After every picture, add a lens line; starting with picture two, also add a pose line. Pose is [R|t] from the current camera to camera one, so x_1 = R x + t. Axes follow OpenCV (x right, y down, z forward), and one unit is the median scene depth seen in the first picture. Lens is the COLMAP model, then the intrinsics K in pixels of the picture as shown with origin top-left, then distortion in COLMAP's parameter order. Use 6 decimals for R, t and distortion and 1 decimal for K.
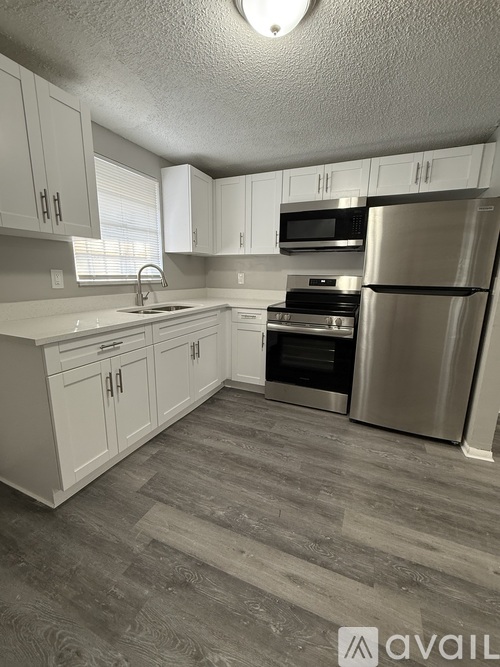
lens RADIAL K [[287.7, 0, 249.9], [0, 287.7, 333.4], [0, 0, 1]] dist [0.001555, 0.000178]
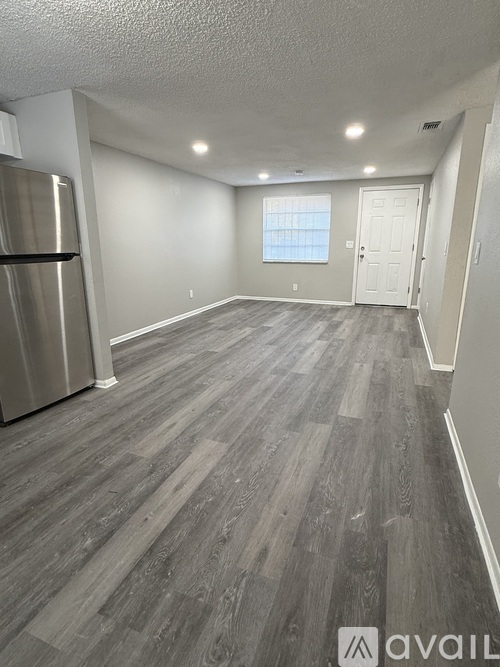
lens RADIAL K [[353.1, 0, 250.7], [0, 353.1, 332.7], [0, 0, 1]] dist [-0.002378, -0.000314]
pose [[-0.034577, -0.262039, 0.964438, -0.911918], [0.205887, 0.942447, 0.263445, -0.101000], [-0.977965, 0.207675, 0.021364, 0.401415]]
